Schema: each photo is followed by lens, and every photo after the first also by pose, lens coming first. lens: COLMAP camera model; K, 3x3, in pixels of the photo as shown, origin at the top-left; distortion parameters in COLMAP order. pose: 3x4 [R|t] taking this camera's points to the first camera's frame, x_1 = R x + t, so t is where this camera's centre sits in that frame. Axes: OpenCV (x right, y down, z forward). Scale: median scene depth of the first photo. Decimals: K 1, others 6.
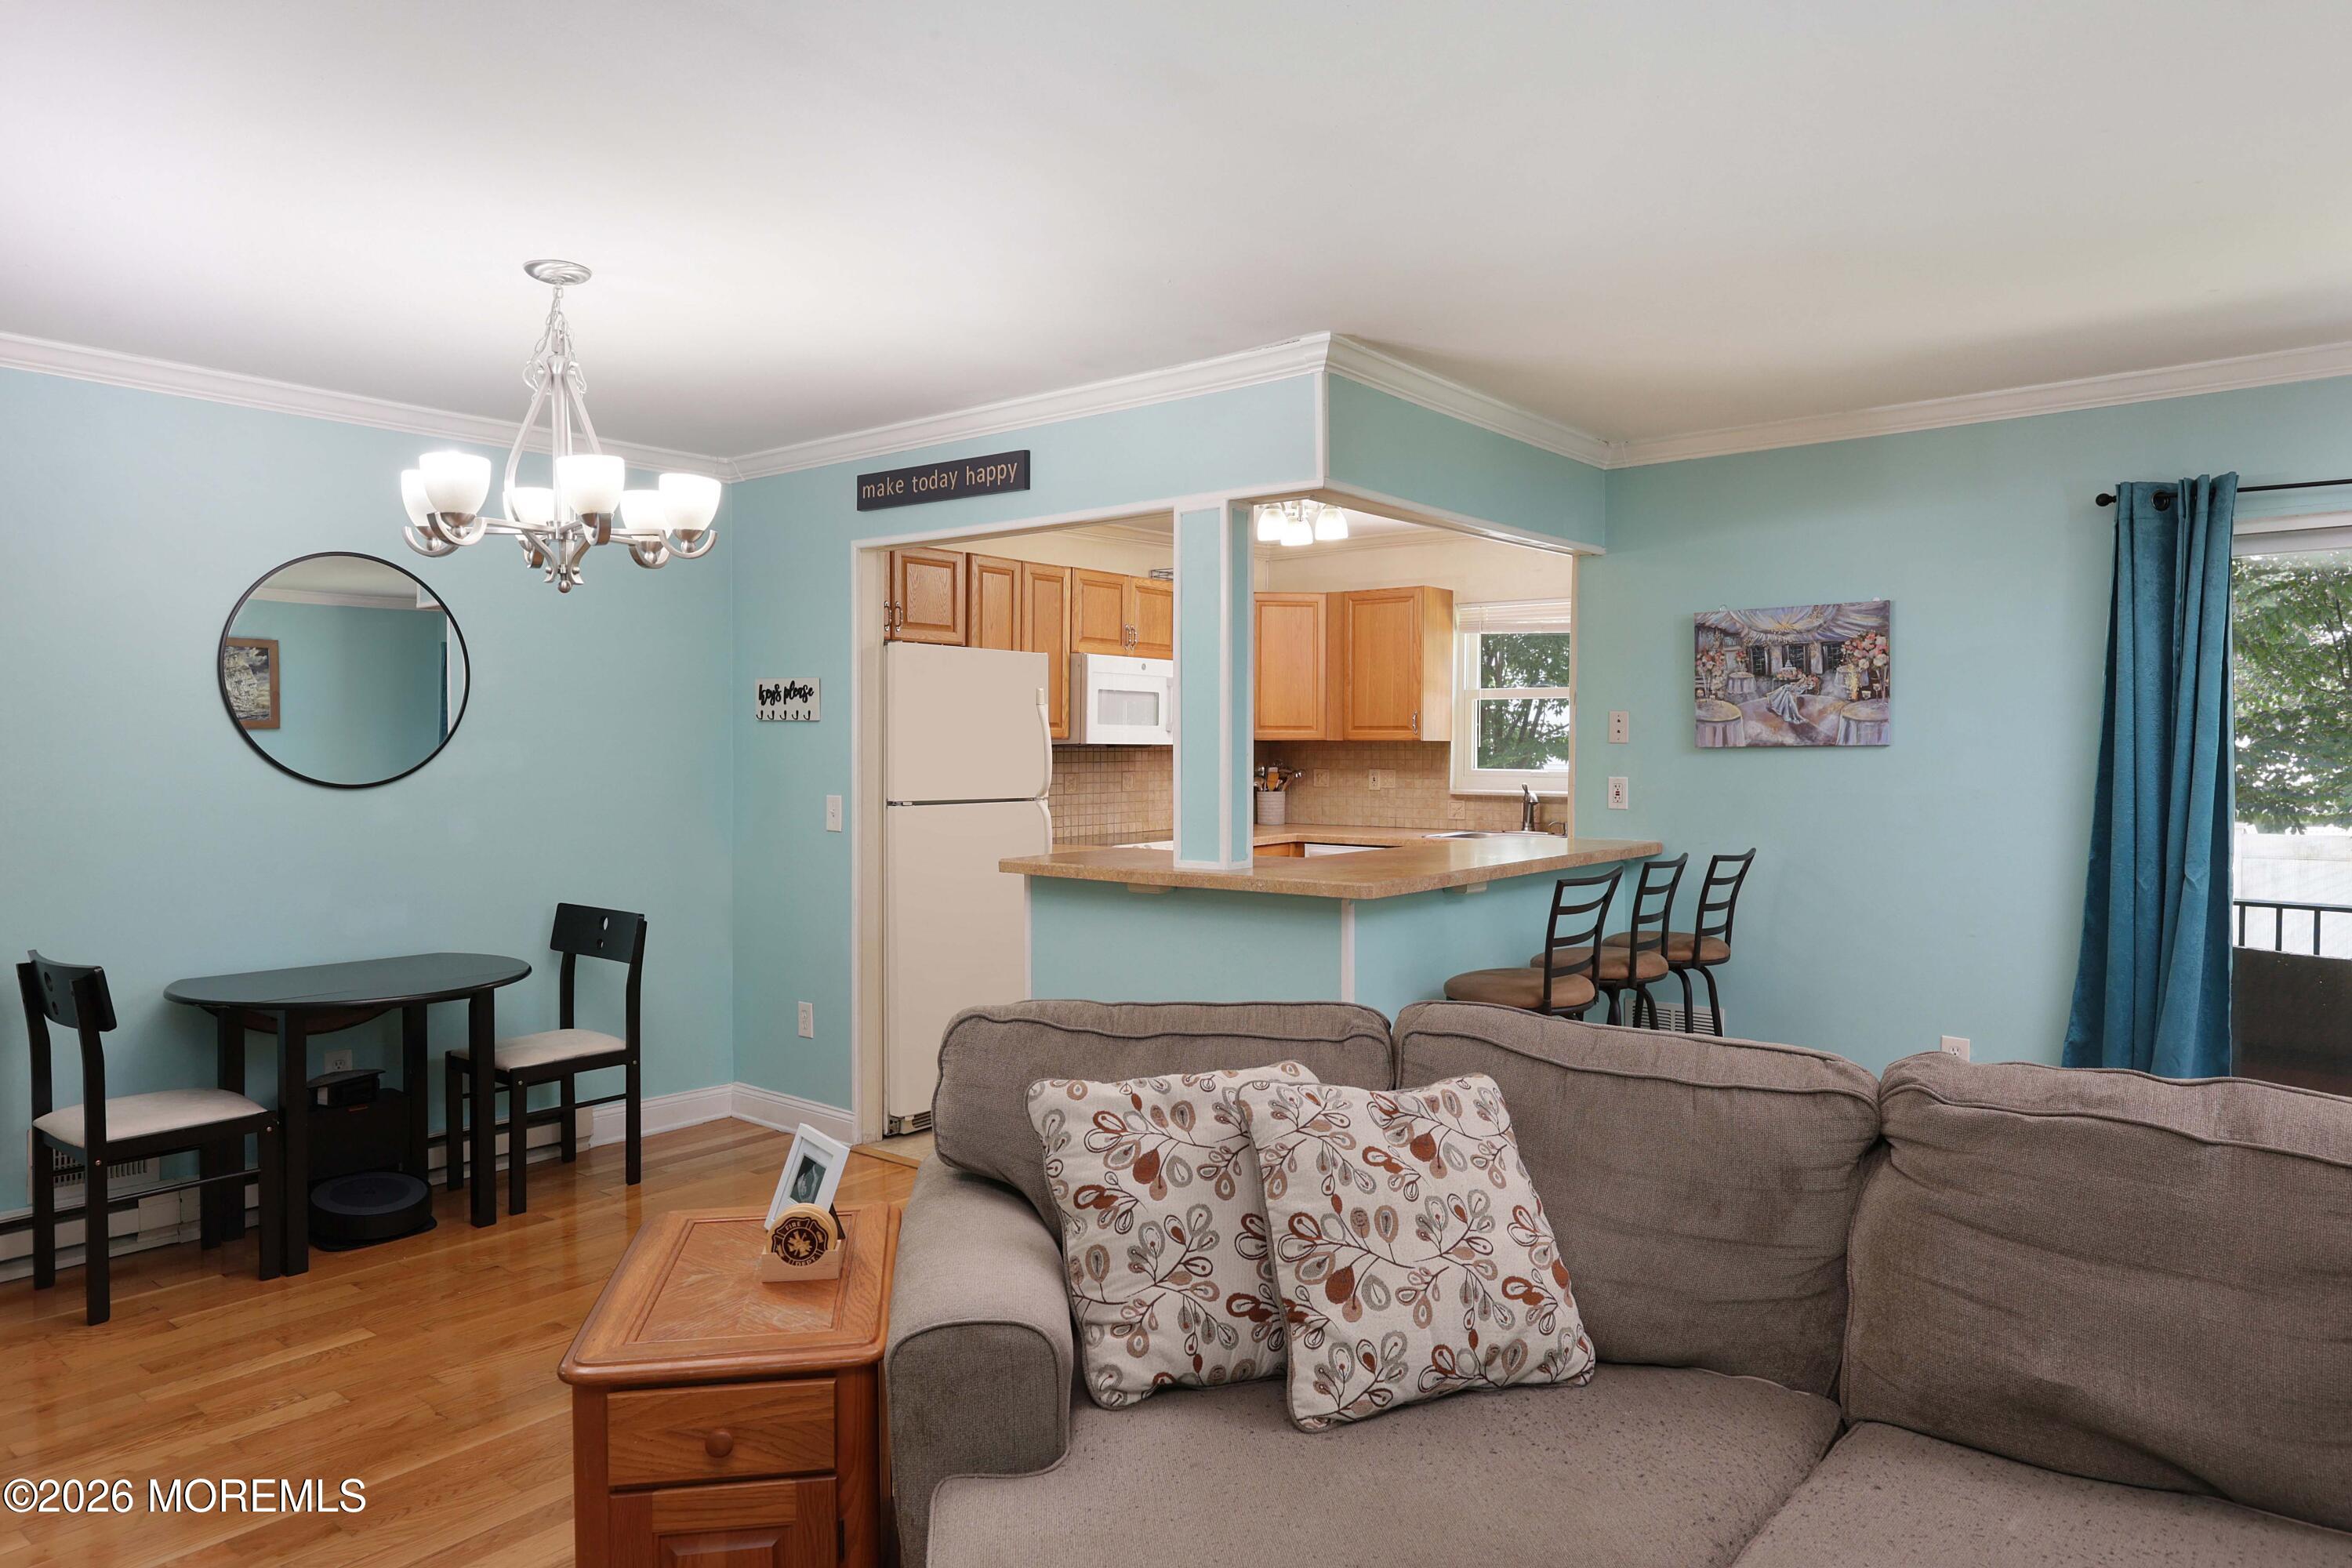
lens RADIAL K [[1458.5, 0, 1197.4], [0, 1458.5, 793.4], [0, 0, 1]] dist [0.002329, -0.000597]
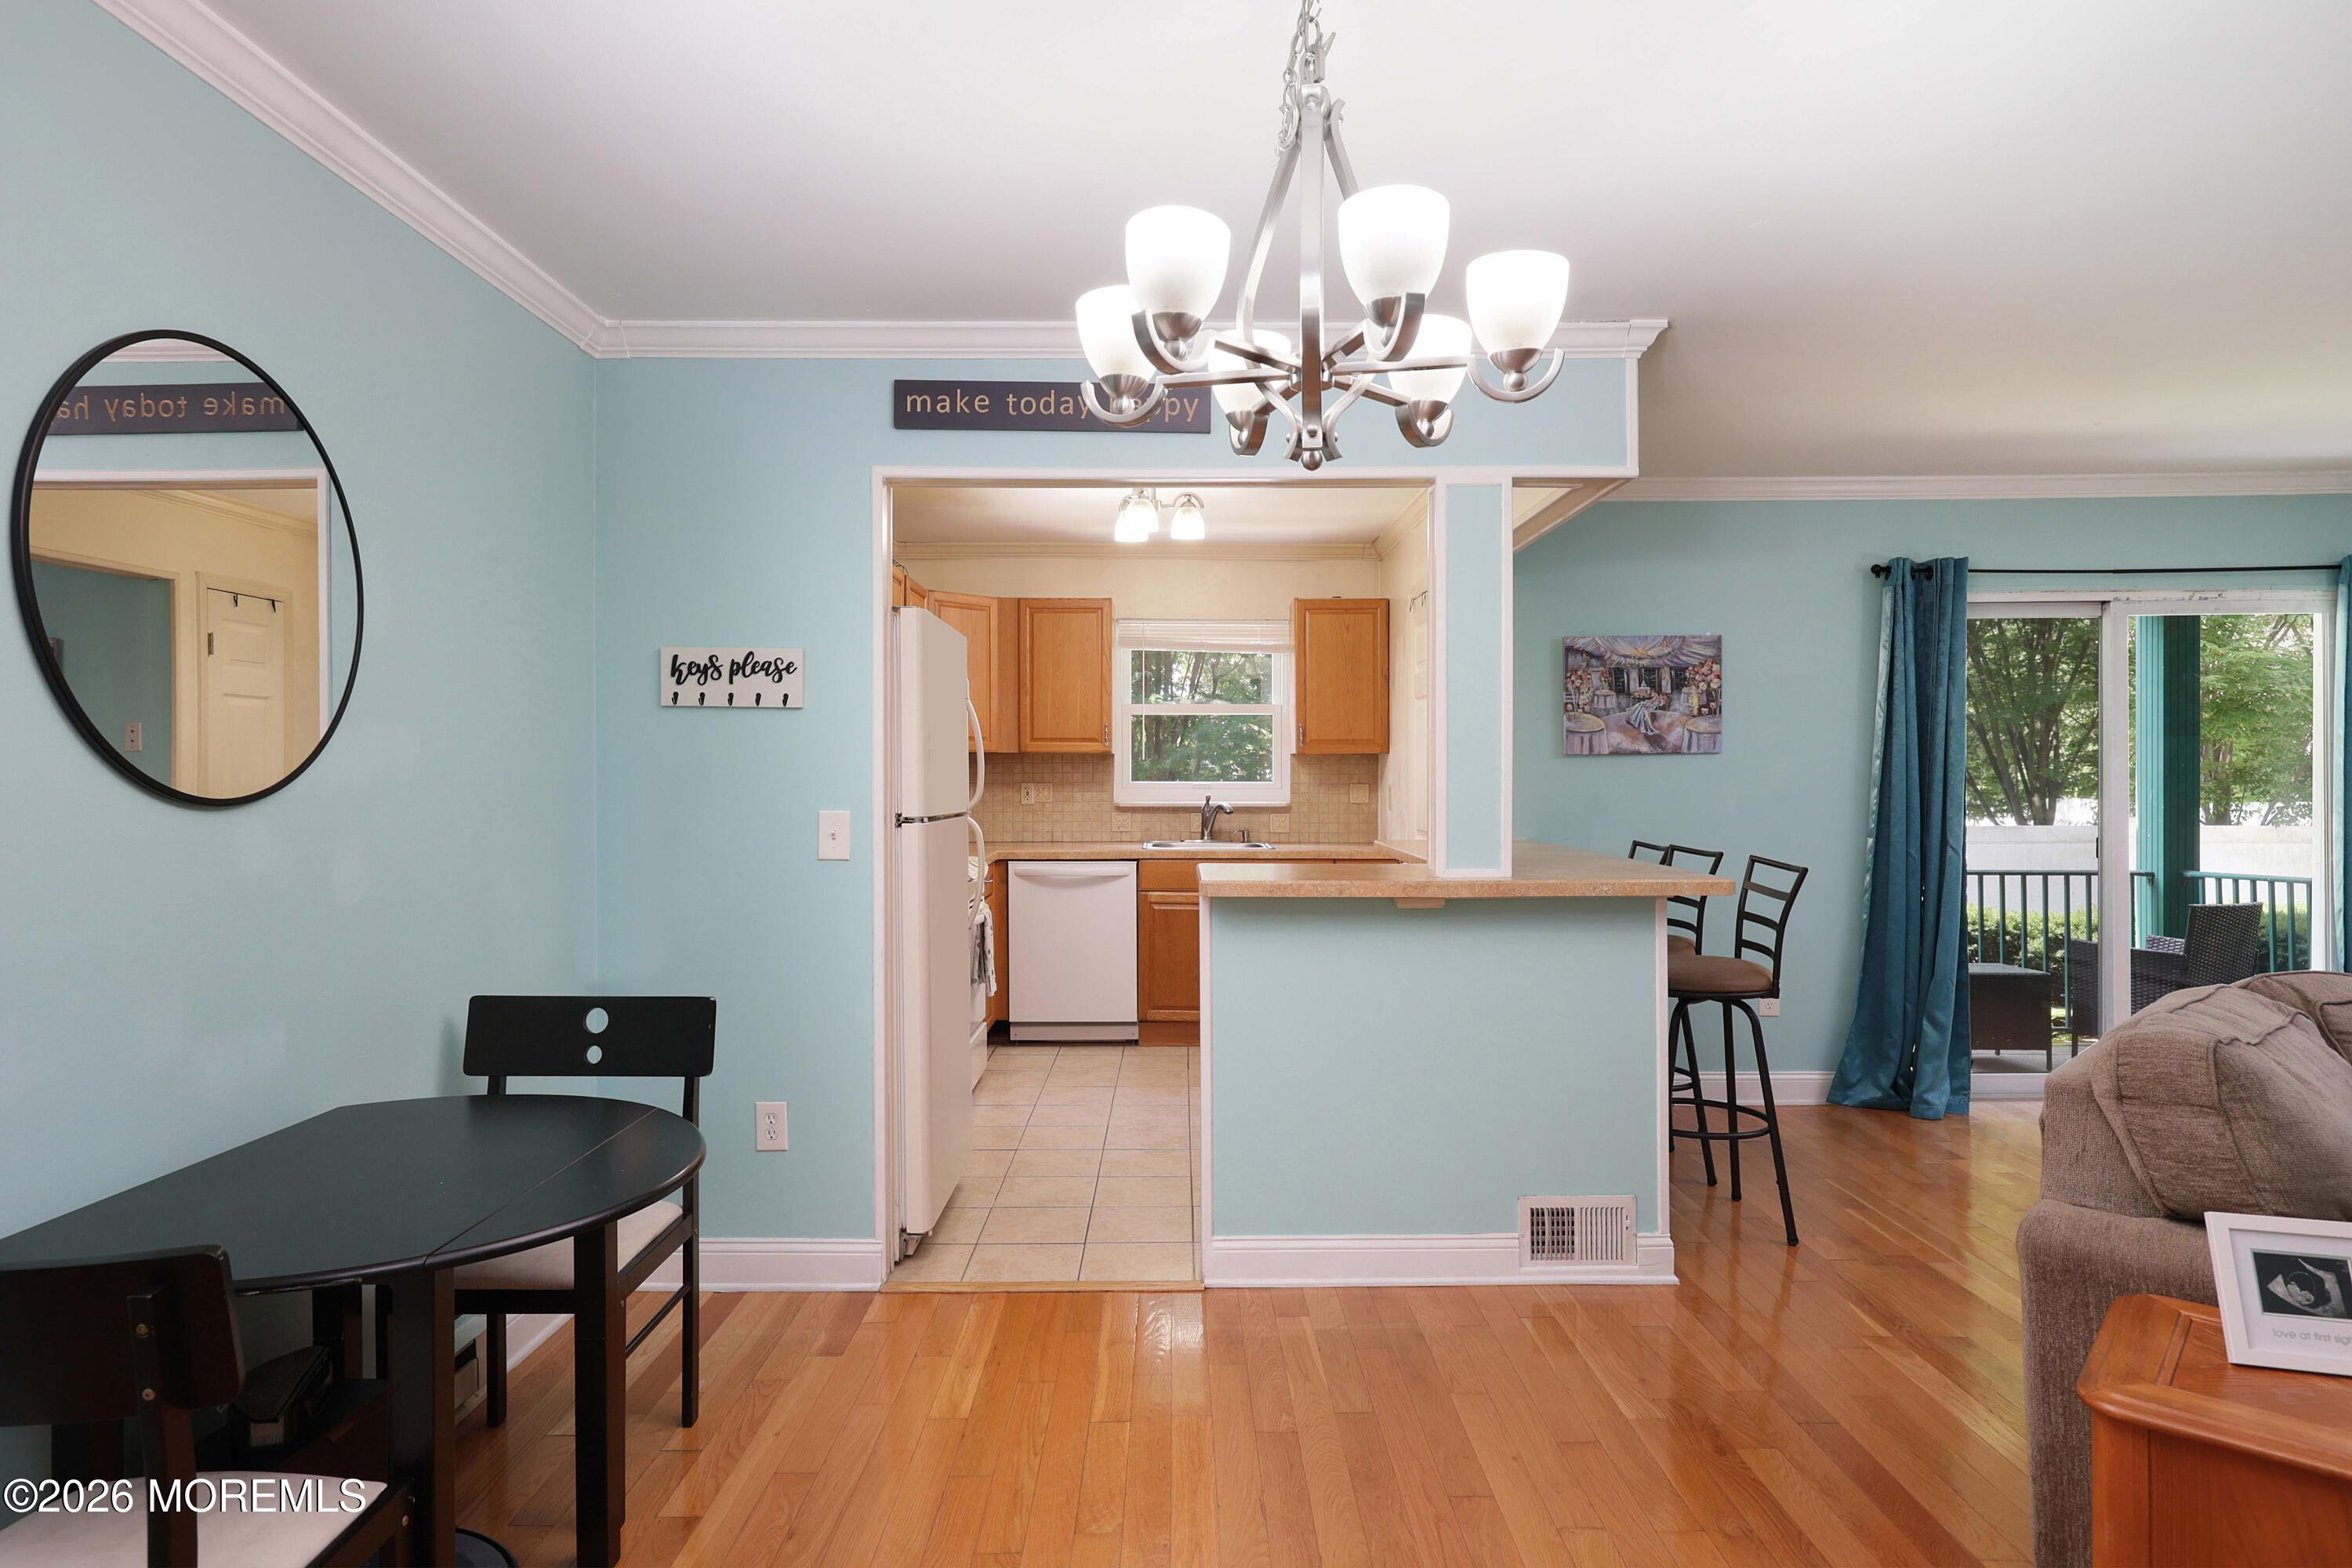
lens RADIAL K [[1323.4, 0, 1176.7], [0, 1323.4, 791.4], [0, 0, 1]] dist [0.000606, 0.004716]
pose [[0.780823, -0.008471, 0.624694, -0.545018], [0.021146, 0.999693, -0.012875, 0.003974], [-0.624394, 0.023263, 0.780763, 0.388287]]
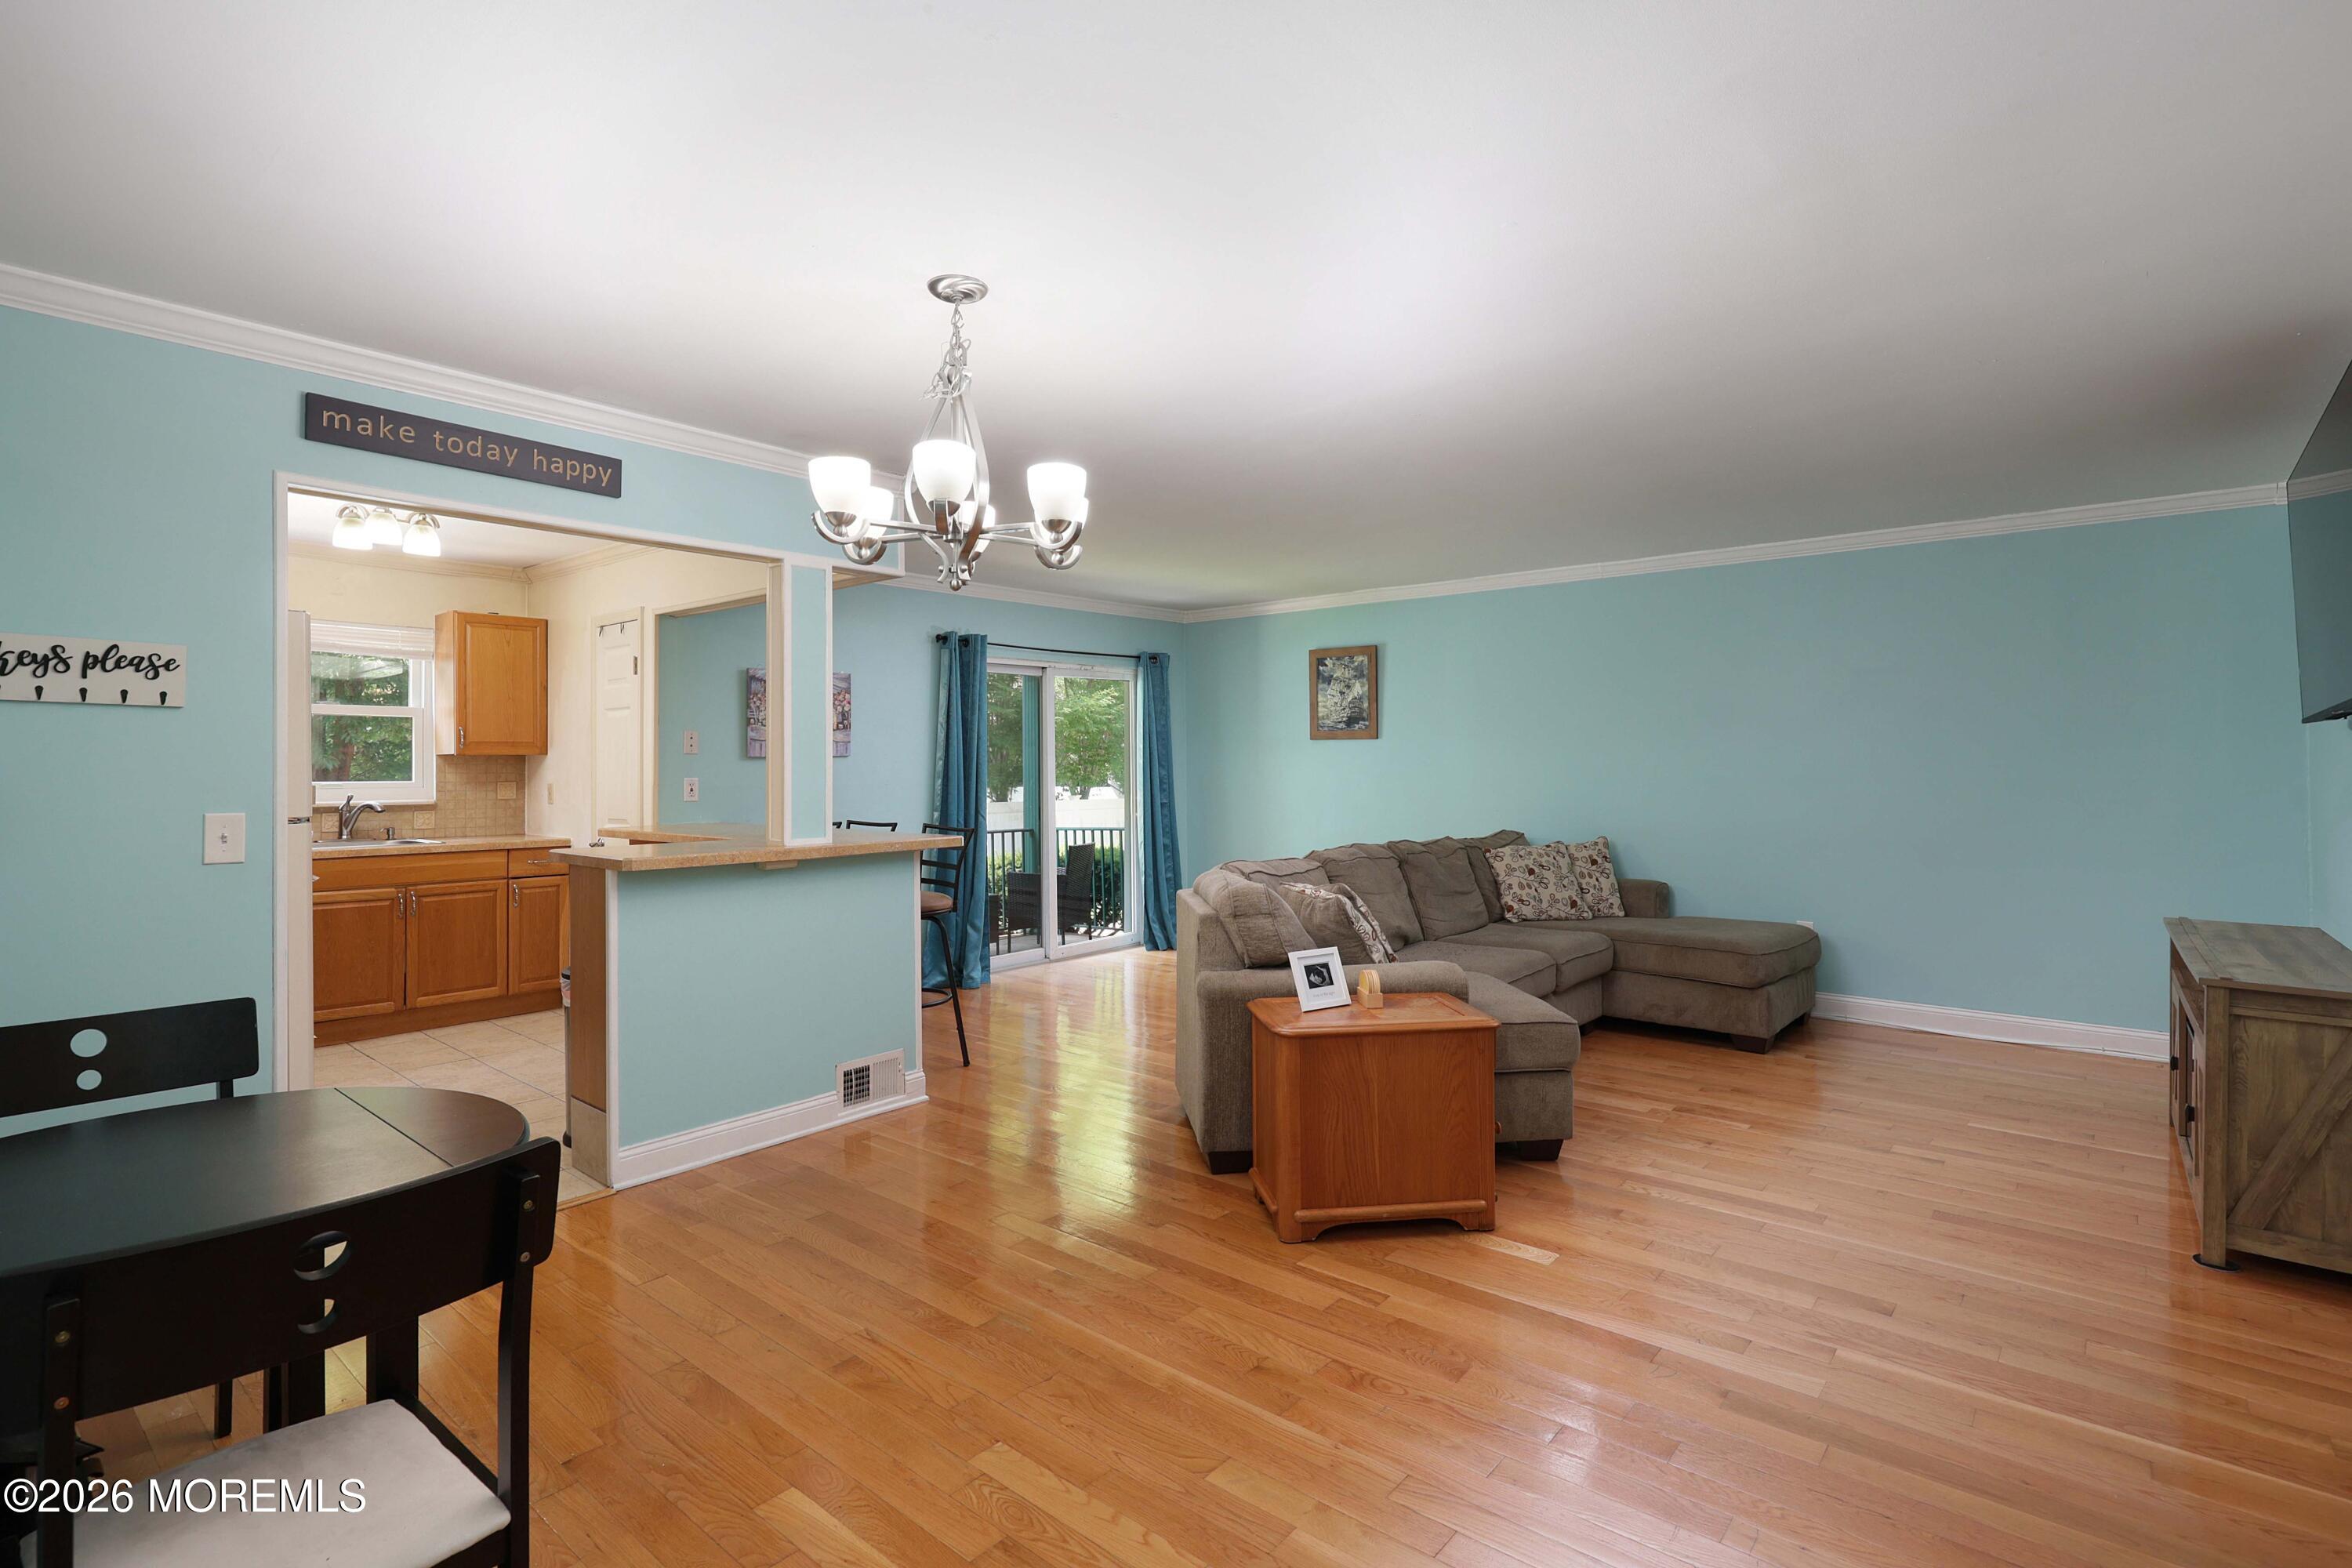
lens RADIAL K [[1117.0, 0, 1176.6], [0, 1117.0, 758.9], [0, 0, 1]] dist [-0.007171, 0.002706]
pose [[0.025047, 0.007473, 0.999658, -0.806552], [0.040009, 0.999163, -0.008472, -0.001853], [-0.998885, 0.040208, 0.024728, 0.536638]]
